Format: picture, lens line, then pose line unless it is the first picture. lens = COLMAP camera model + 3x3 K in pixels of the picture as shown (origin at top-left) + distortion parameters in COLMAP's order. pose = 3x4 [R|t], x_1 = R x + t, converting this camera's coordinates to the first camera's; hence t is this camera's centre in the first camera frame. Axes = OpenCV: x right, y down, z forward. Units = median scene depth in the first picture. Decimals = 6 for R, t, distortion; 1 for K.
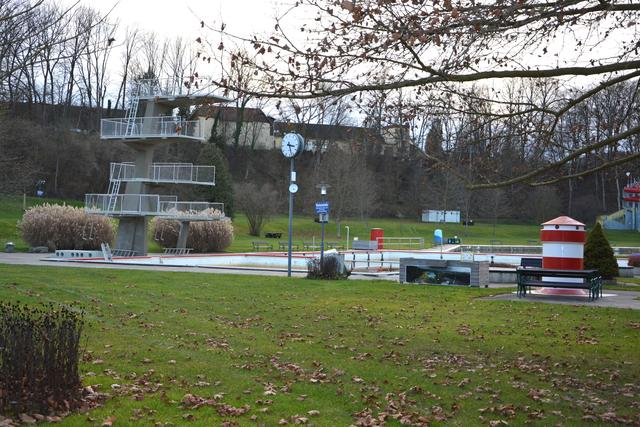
lens RADIAL K [[309.1, 0, 320.0], [0, 309.1, 213.5], [0, 0, 1]] dist [0.000263, 0.000174]
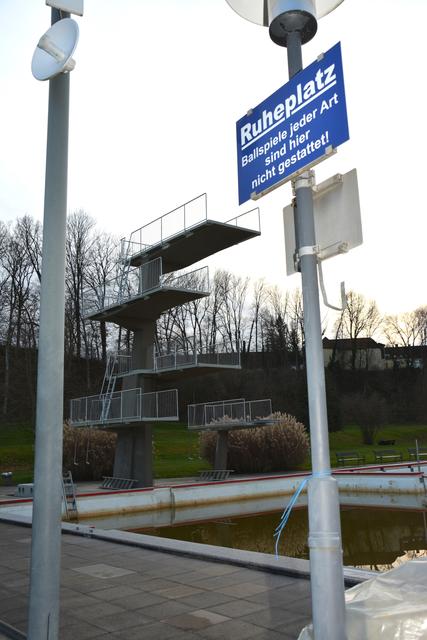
lens RADIAL K [[609.8, 0, 213.5], [0, 609.8, 320.0], [0, 0, 1]] dist [0.005263, 0.017108]
pose [[0.948240, -0.117001, -0.295214, -0.060061], [0.077623, 0.986850, -0.141784, -0.109346], [0.307921, 0.111530, 0.944852, -1.405233]]
